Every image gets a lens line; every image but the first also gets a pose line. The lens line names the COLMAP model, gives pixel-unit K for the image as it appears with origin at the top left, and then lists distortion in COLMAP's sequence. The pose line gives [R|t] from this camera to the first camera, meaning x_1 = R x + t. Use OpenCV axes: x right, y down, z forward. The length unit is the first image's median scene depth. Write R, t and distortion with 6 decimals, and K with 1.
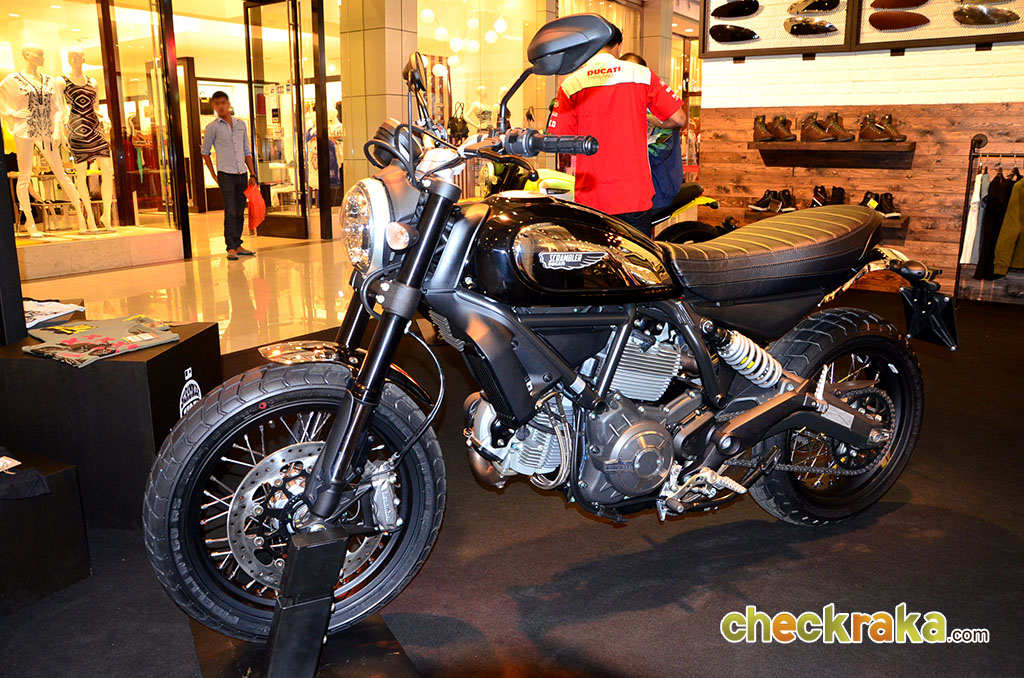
lens RADIAL K [[806.9, 0, 511.3], [0, 806.9, 338.2], [0, 0, 1]] dist [-0.009171, -0.001039]
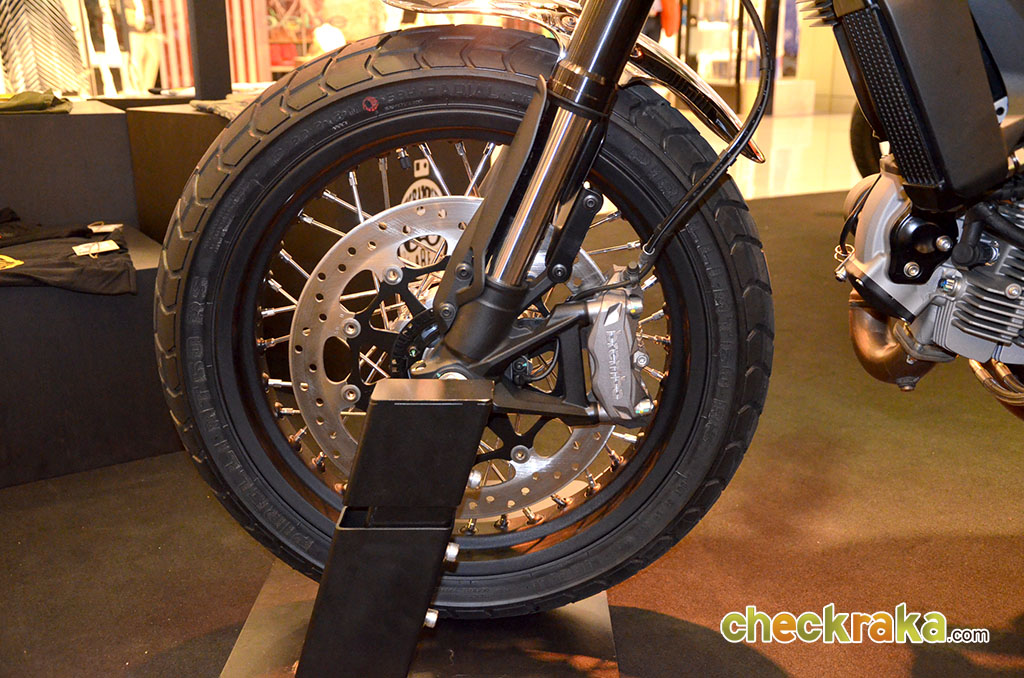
lens RADIAL K [[1100.6, 0, 512.8], [0, 1100.6, 340.2], [0, 0, 1]] dist [-0.046023, 0.000000]
pose [[0.905012, 0.127622, -0.405790, 0.038685], [-0.094185, 0.990375, 0.101420, 0.141673], [0.414827, -0.053567, 0.908322, 0.434865]]
